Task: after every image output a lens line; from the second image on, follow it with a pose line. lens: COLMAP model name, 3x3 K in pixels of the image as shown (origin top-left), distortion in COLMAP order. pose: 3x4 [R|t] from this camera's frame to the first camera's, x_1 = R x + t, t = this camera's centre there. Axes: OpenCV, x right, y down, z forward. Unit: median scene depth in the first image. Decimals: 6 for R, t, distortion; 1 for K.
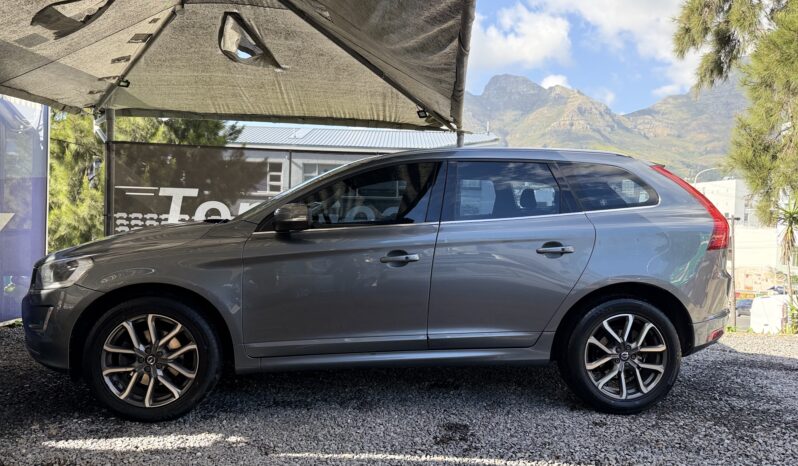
lens RADIAL K [[602.0, 0, 399.0], [0, 602.0, 233.0], [0, 0, 1]] dist [0.014926, -0.001954]
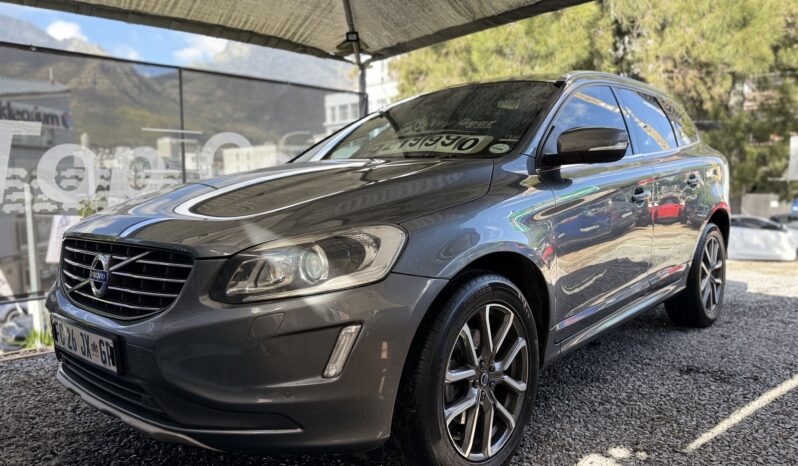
lens RADIAL K [[602.0, 0, 399.0], [0, 602.0, 233.0], [0, 0, 1]] dist [0.014926, -0.001954]
pose [[0.727936, -0.097445, 0.678685, -0.485240], [0.059028, 0.995081, 0.079562, 0.005896], [-0.683100, -0.017855, 0.730107, 0.345321]]
